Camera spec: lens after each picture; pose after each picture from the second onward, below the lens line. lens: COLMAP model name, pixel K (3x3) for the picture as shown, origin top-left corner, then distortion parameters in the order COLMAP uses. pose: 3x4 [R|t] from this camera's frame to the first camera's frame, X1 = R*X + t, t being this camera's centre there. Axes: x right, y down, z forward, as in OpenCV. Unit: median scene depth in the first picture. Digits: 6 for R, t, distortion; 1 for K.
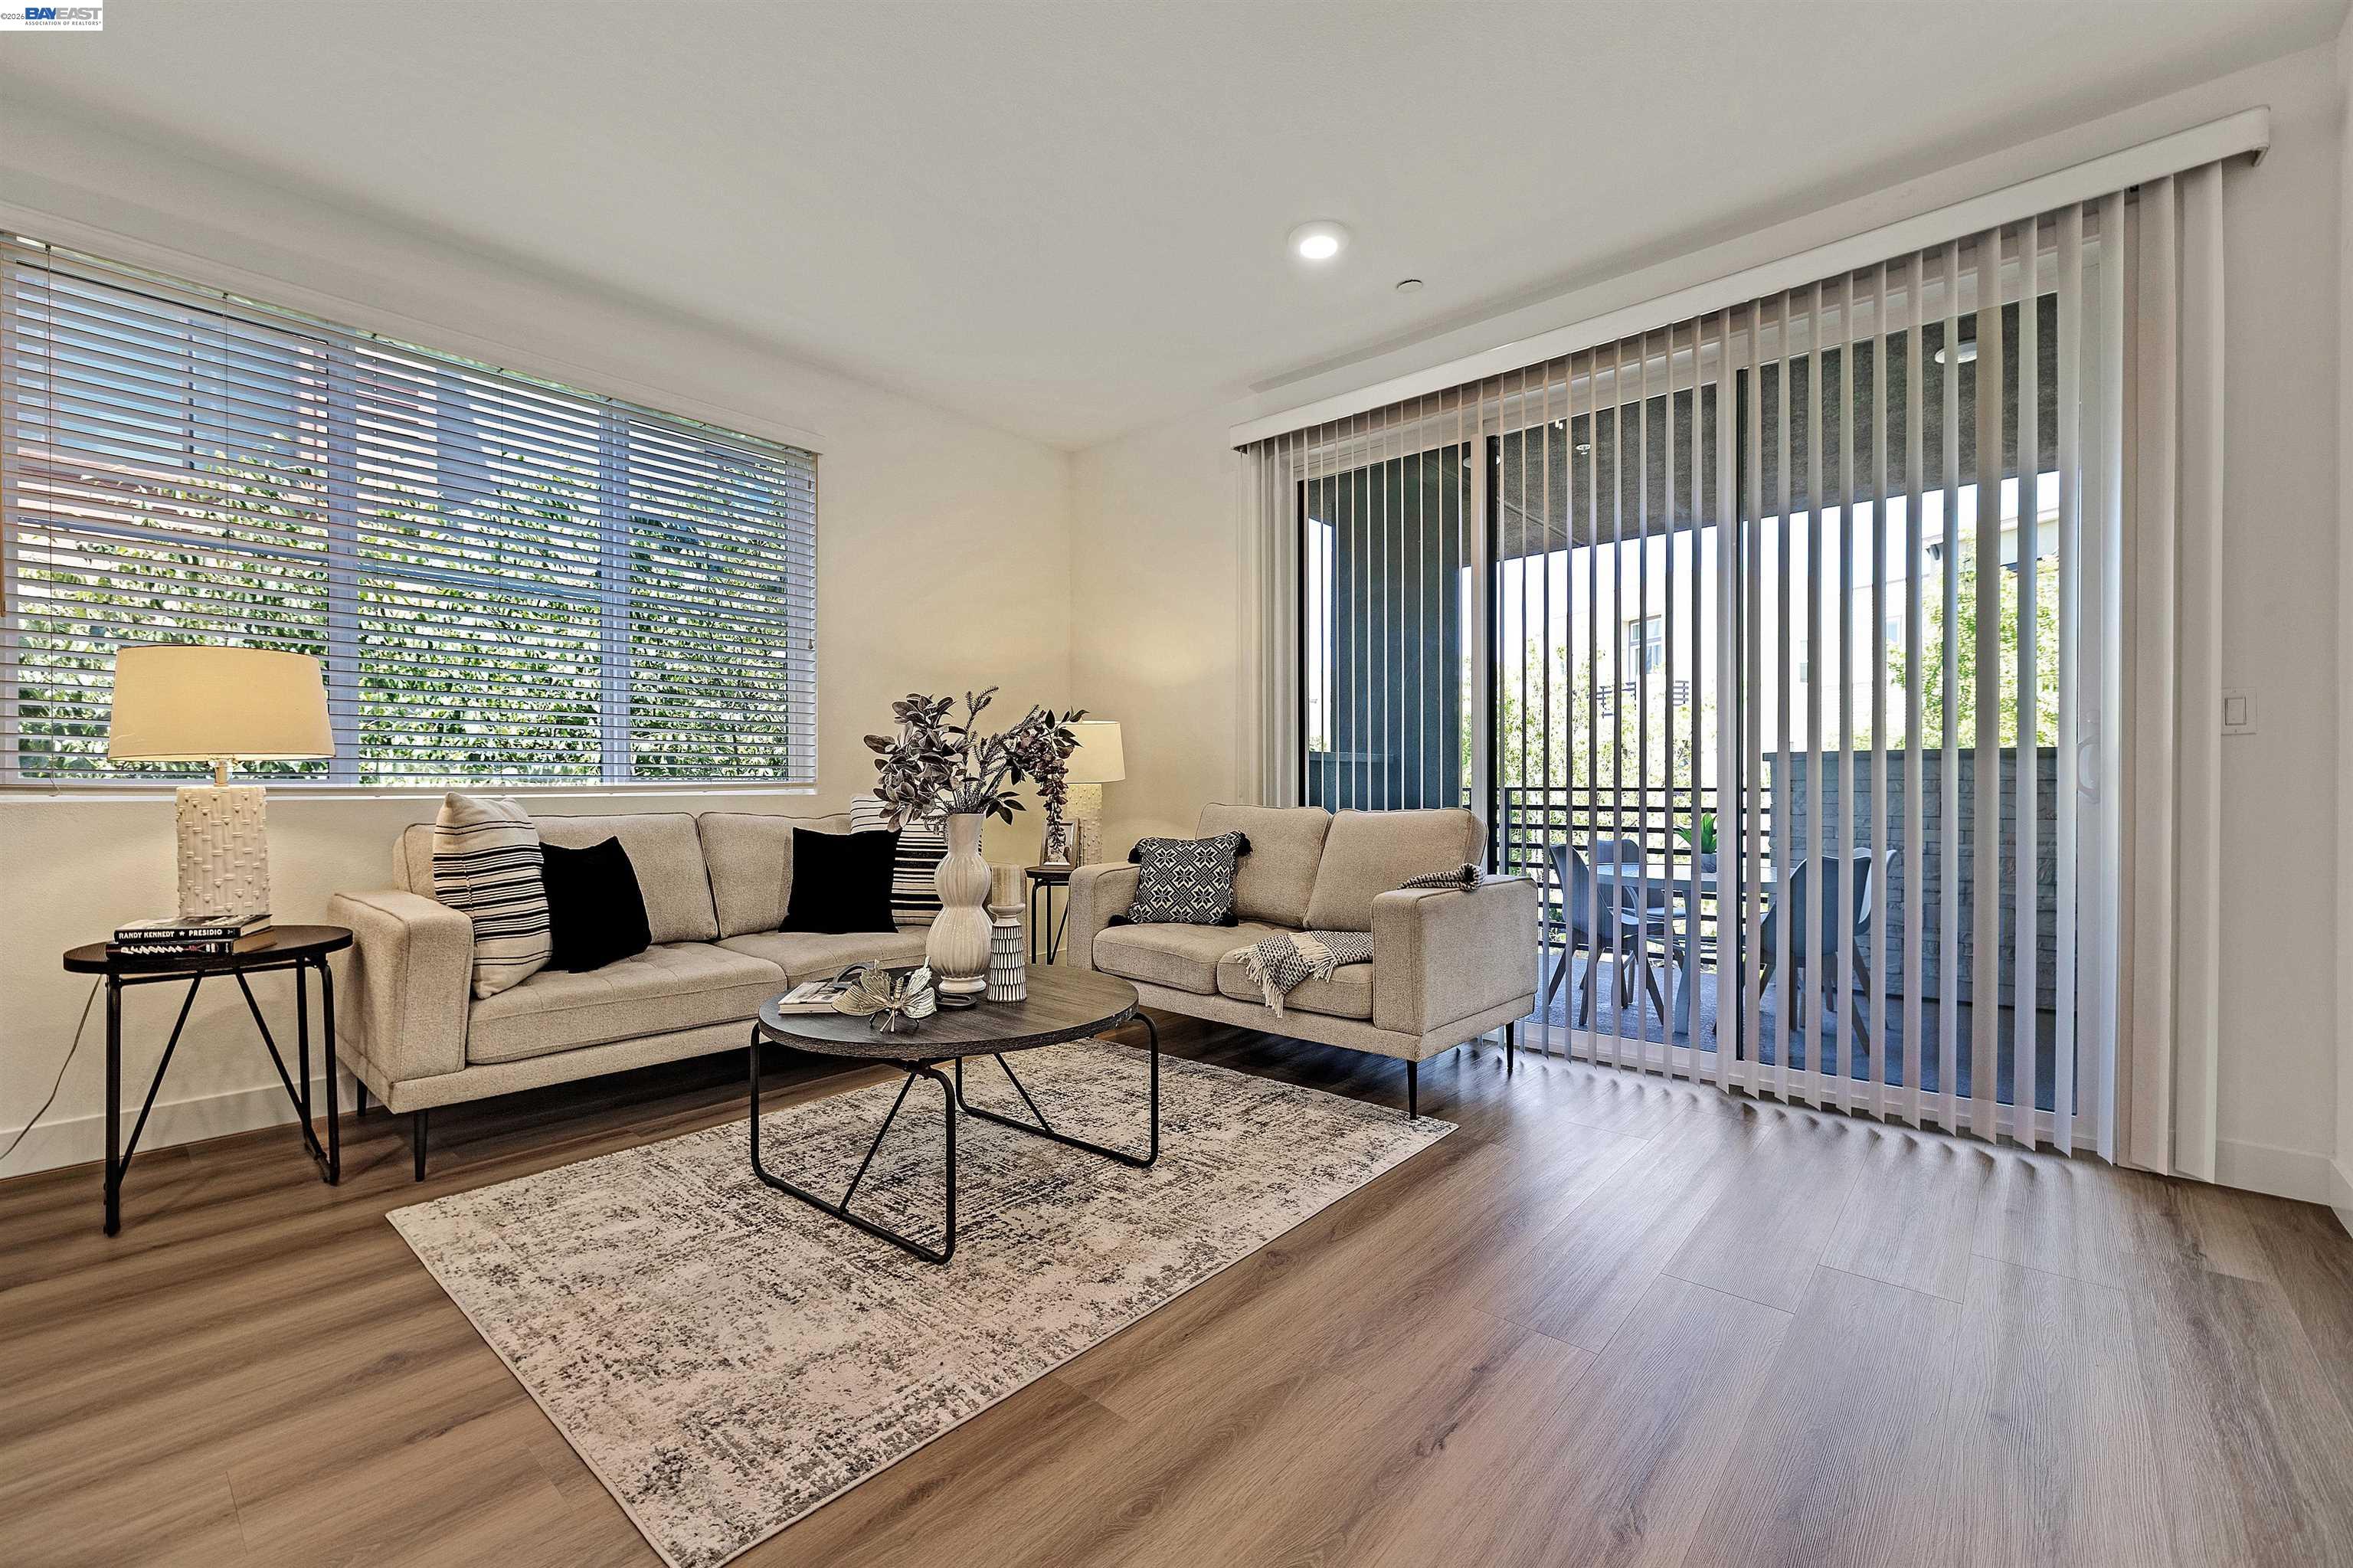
lens RADIAL K [[980.2, 0, 1188.1], [0, 980.2, 787.1], [0, 0, 1]] dist [-0.000257, -0.000057]
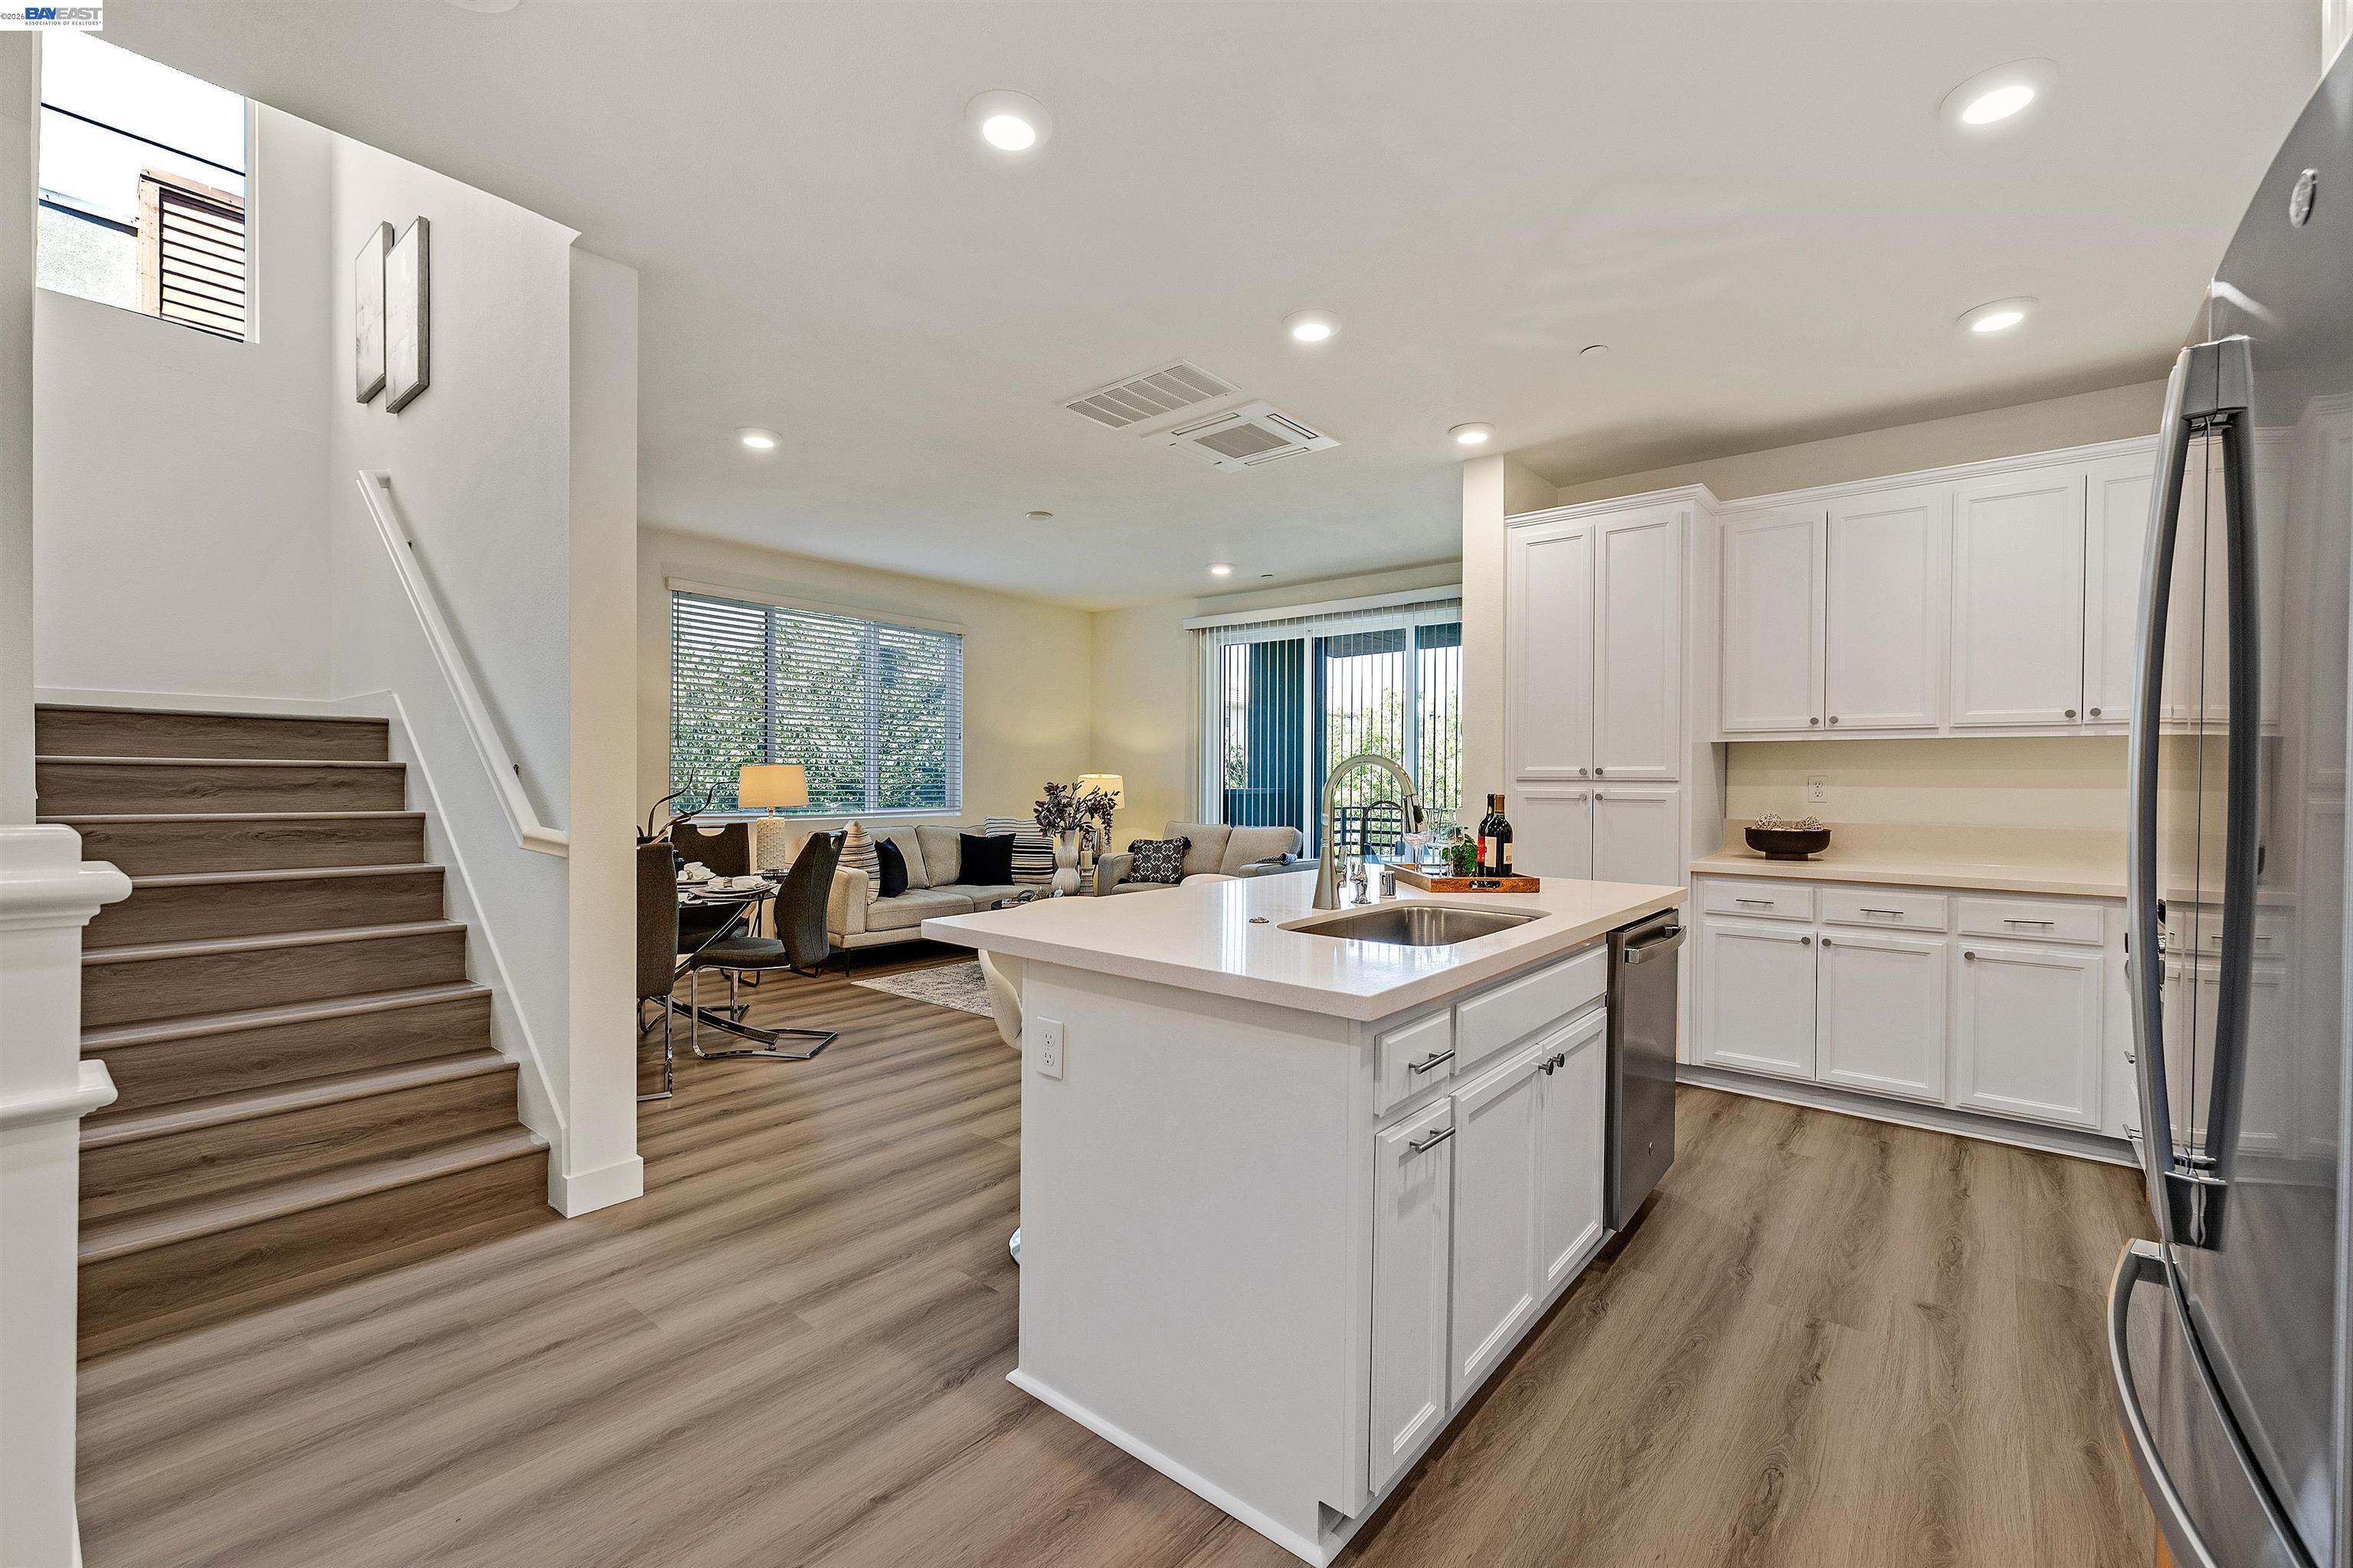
lens RADIAL K [[980.2, 0, 1188.1], [0, 980.2, 787.1], [0, 0, 1]] dist [-0.000257, -0.000057]
pose [[0.999454, 0.009849, 0.031549, -0.005546], [-0.010036, 0.999933, 0.005788, -0.072064], [-0.031490, -0.006102, 0.999485, -1.068891]]
